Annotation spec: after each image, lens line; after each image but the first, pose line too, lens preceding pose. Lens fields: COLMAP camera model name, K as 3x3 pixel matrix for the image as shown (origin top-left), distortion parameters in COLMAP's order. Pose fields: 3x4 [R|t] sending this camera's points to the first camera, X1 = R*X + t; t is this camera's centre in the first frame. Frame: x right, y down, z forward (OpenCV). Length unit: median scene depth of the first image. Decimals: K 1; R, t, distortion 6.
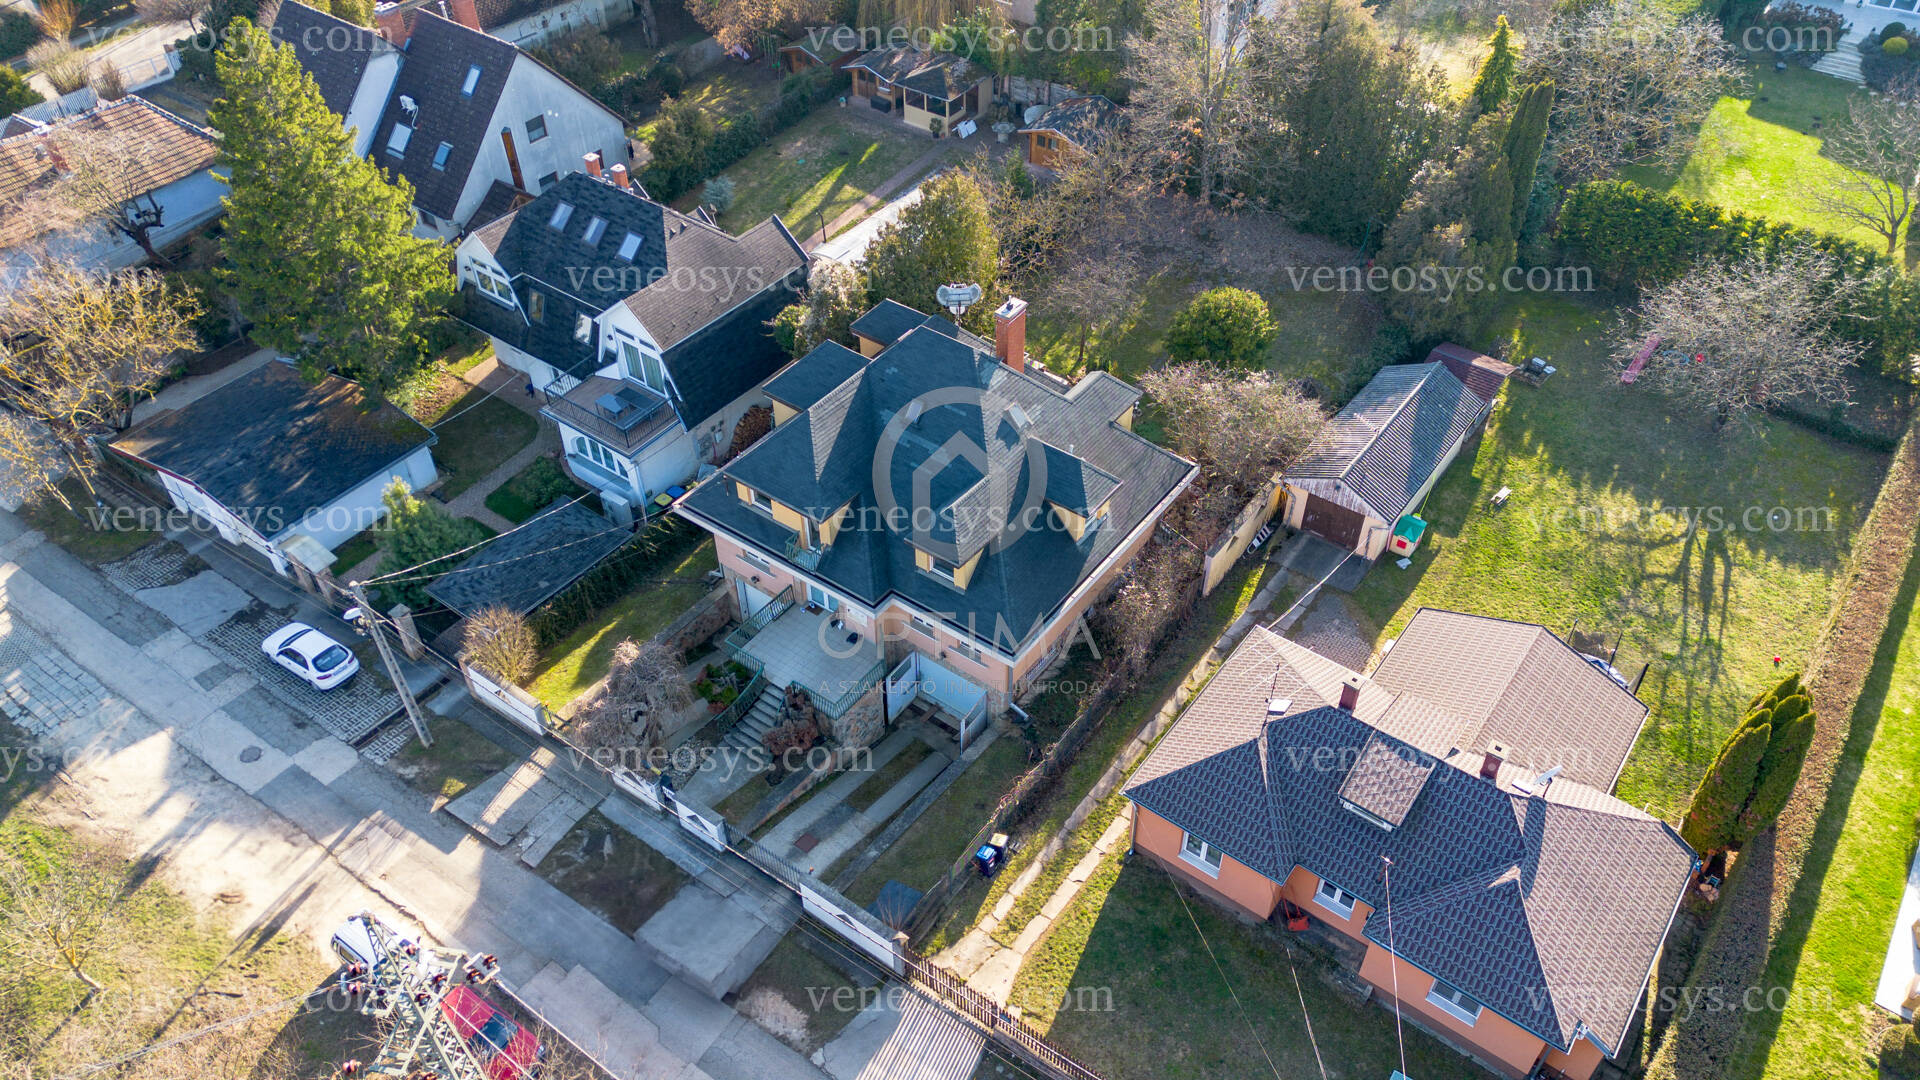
lens RADIAL K [[1345.8, 0, 960.0], [0, 1345.8, 540.0], [0, 0, 1]] dist [0.078677, -0.082094]
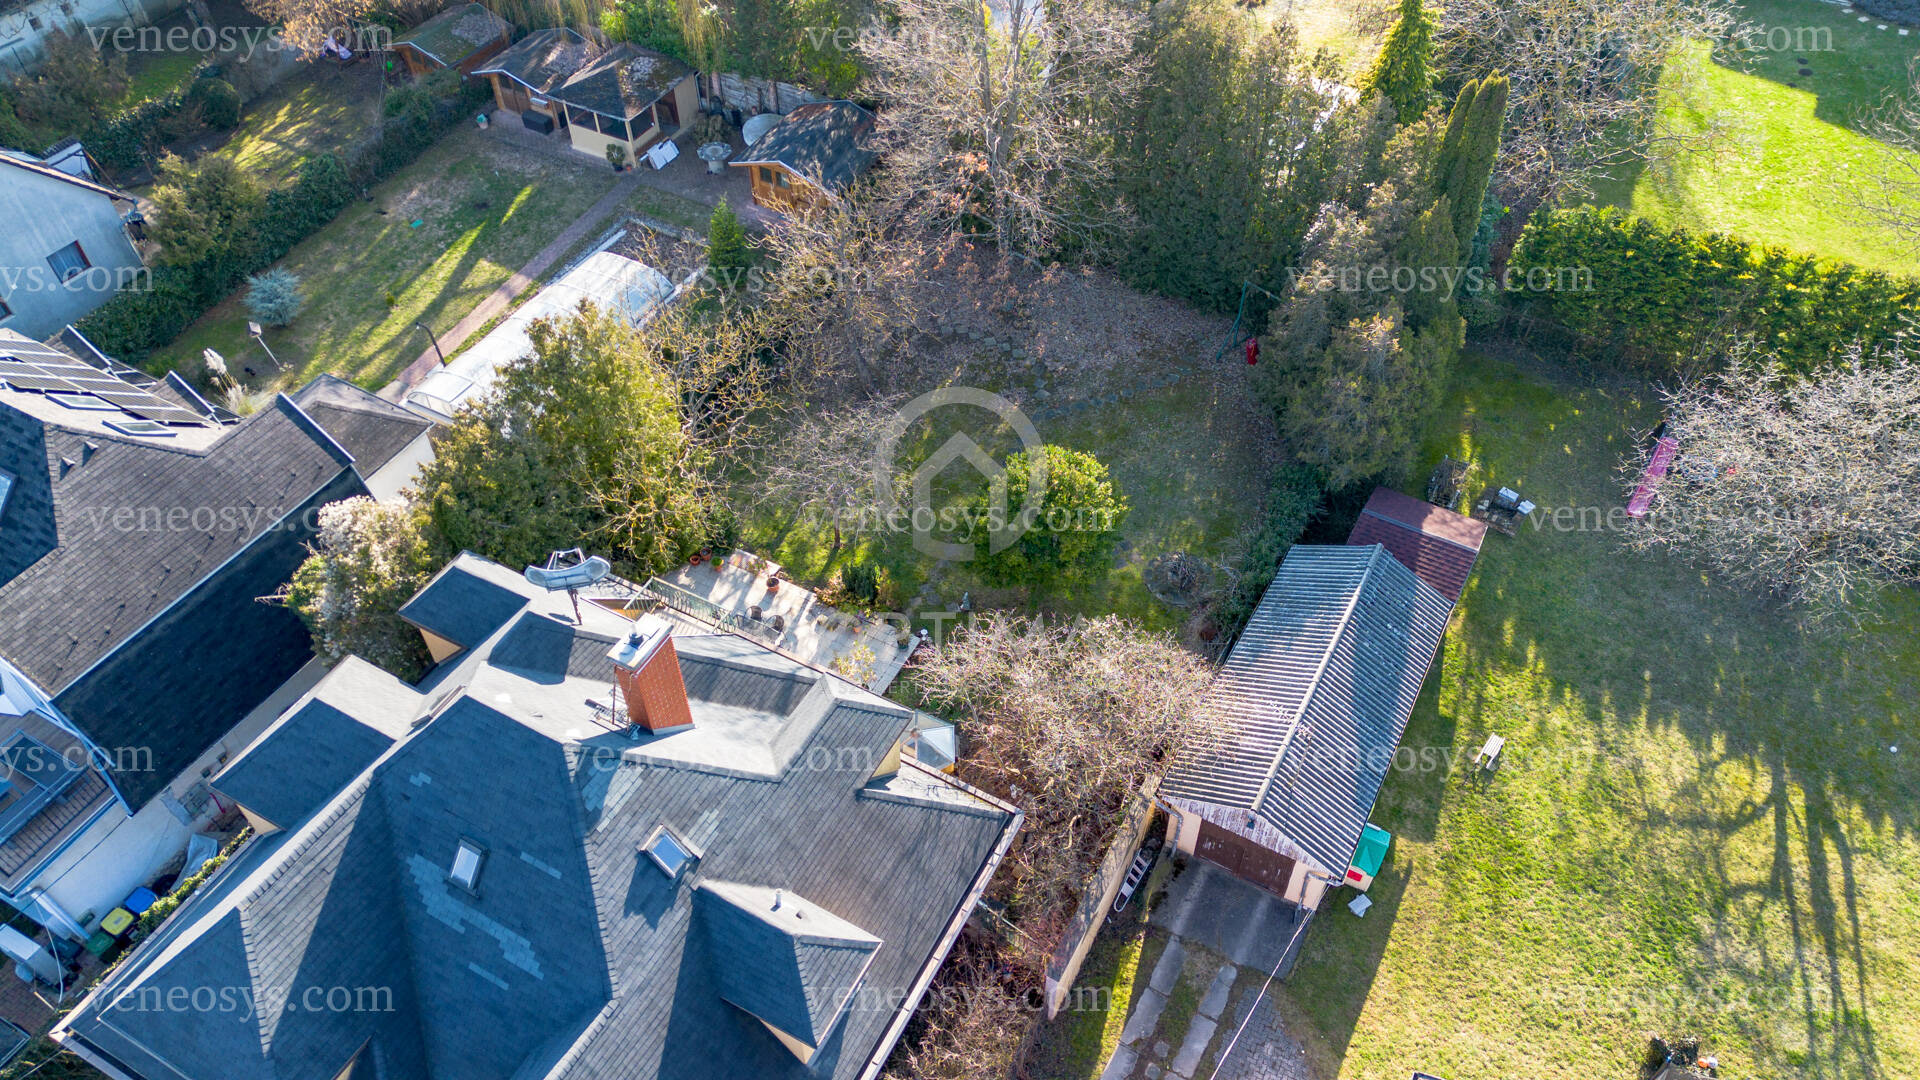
lens RADIAL K [[1345.8, 0, 960.0], [0, 1345.8, 540.0], [0, 0, 1]] dist [0.078677, -0.082094]
pose [[0.990616, -0.098937, 0.094291, 0.093540], [0.092029, 0.992927, 0.075010, -0.192699], [-0.101045, -0.065629, 0.992715, 0.371840]]
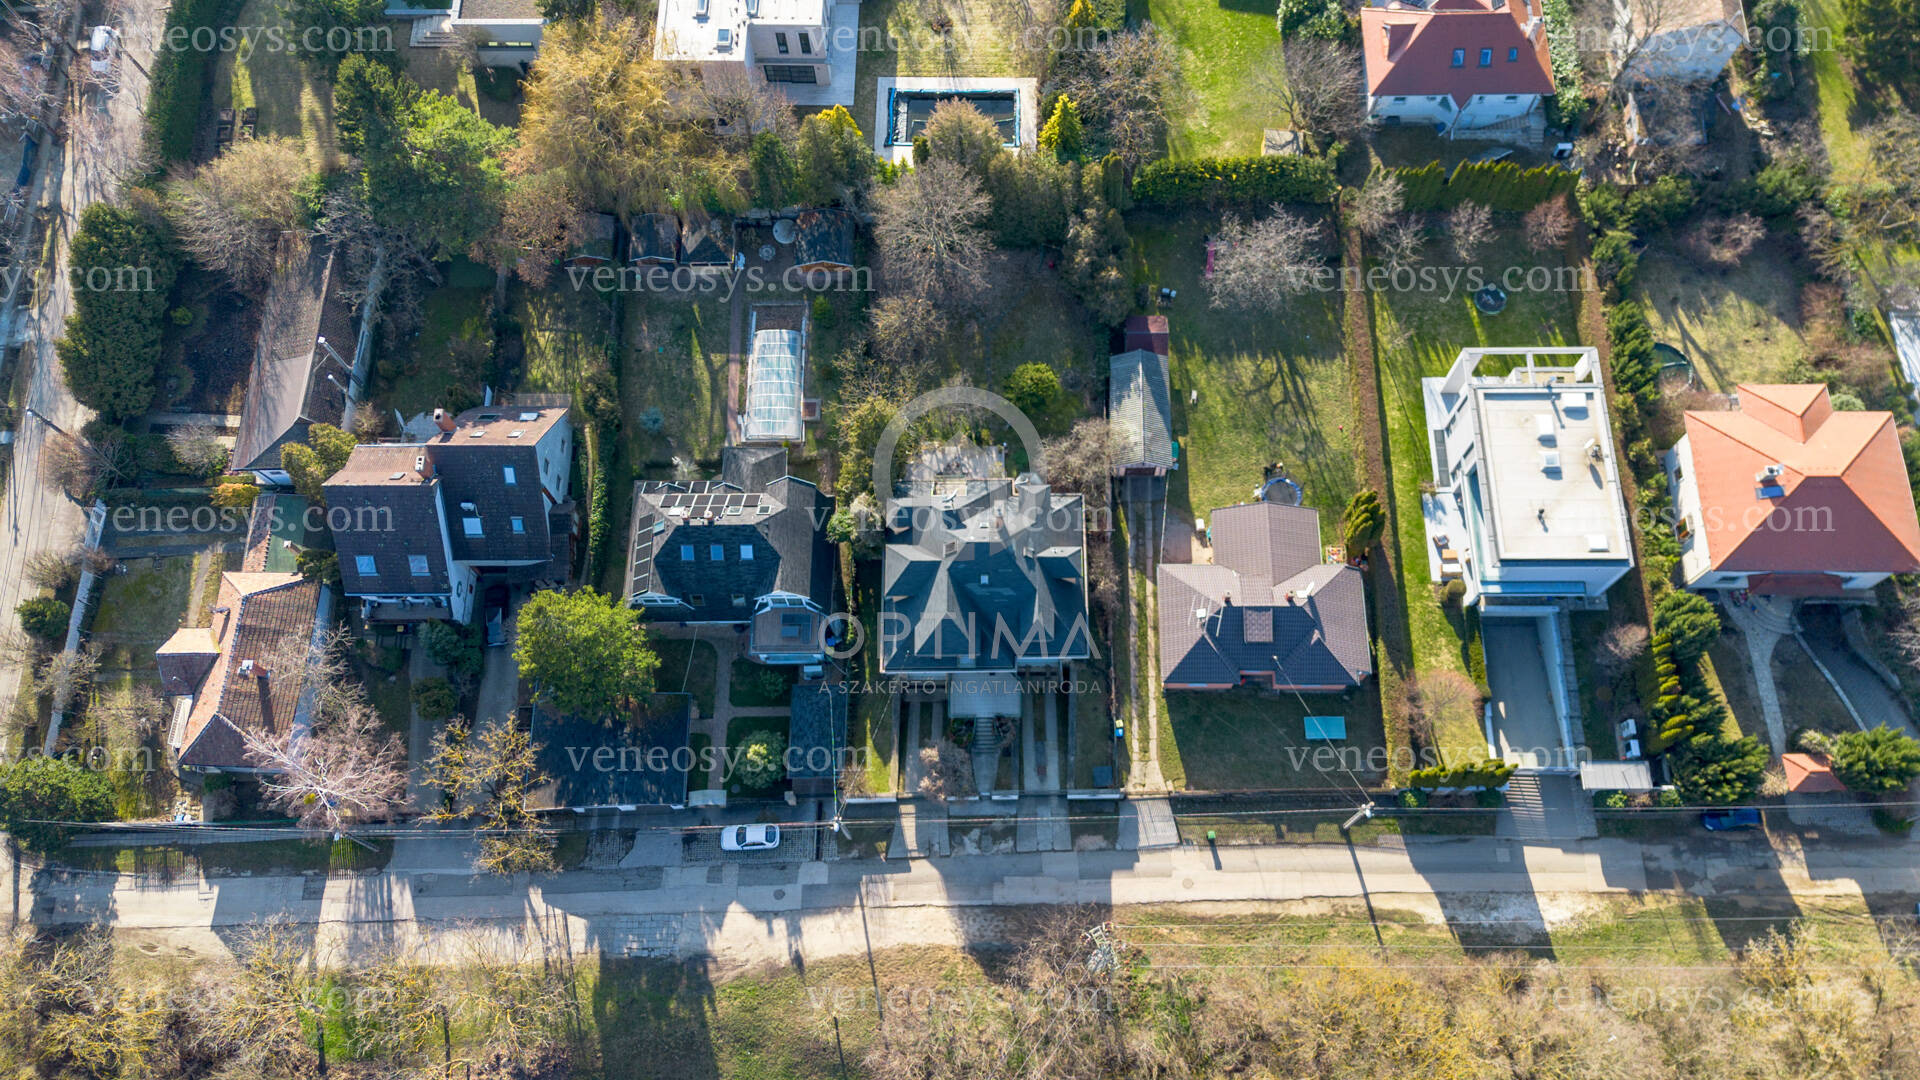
lens RADIAL K [[1487.7, 0, 958.5], [0, 1487.7, 511.8], [0, 0, 1]] dist [0.089548, -0.121322]
pose [[0.805632, -0.558590, 0.197319, -0.349483], [0.424293, 0.776501, 0.465856, -0.960005], [-0.413441, -0.291587, 0.862579, -0.668262]]
